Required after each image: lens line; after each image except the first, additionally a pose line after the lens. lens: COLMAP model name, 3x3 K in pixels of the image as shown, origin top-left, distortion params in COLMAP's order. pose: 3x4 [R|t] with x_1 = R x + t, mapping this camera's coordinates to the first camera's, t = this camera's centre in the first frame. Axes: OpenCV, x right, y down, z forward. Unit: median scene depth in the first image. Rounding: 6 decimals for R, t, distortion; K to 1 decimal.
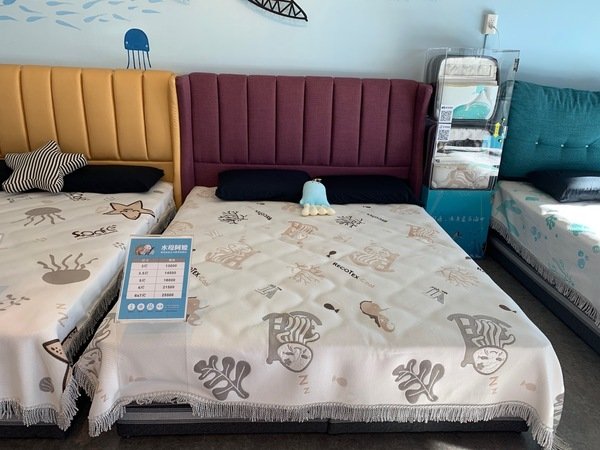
lens RADIAL K [[445.8, 0, 297.8], [0, 445.8, 227.3], [0, 0, 1]] dist [0.023023, -0.035979]
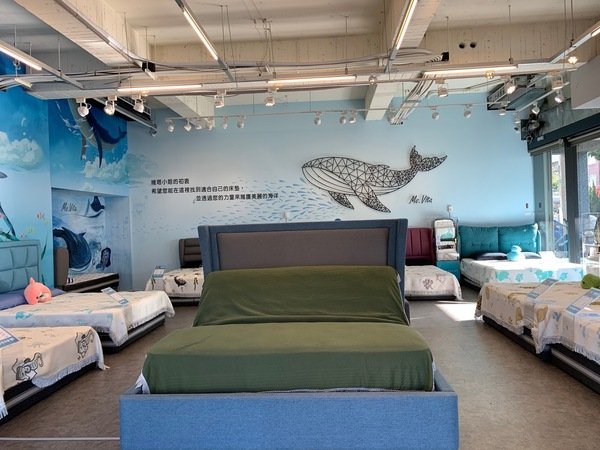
lens RADIAL K [[445.8, 0, 303.6], [0, 445.8, 224.0], [0, 0, 1]] dist [0.023023, -0.035979]
pose [[0.992010, -0.067089, -0.106843, -0.275475], [0.026374, 0.938454, -0.344396, 0.724245], [0.123373, 0.338826, 0.932725, -2.104257]]
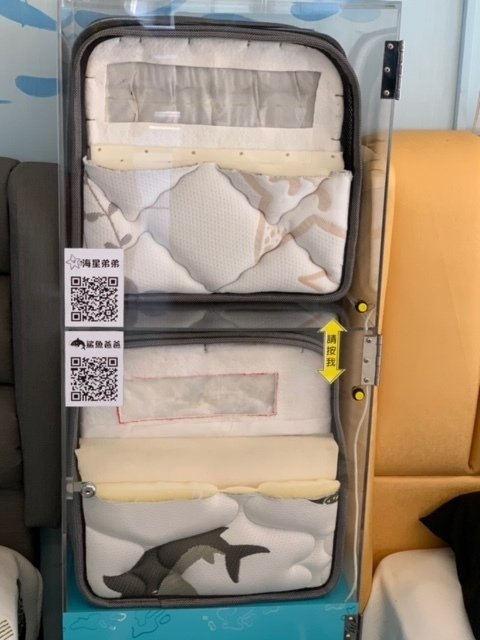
lens RADIAL K [[1077.1, 0, 240.7], [0, 1077.1, 316.3], [0, 0, 1]] dist [0.032243, 0.000000]
pose [[0.996625, -0.008837, 0.081613, 0.348984], [0.016352, 0.995635, -0.091884, -0.184567], [-0.080445, 0.092909, 0.992420, 0.462547]]
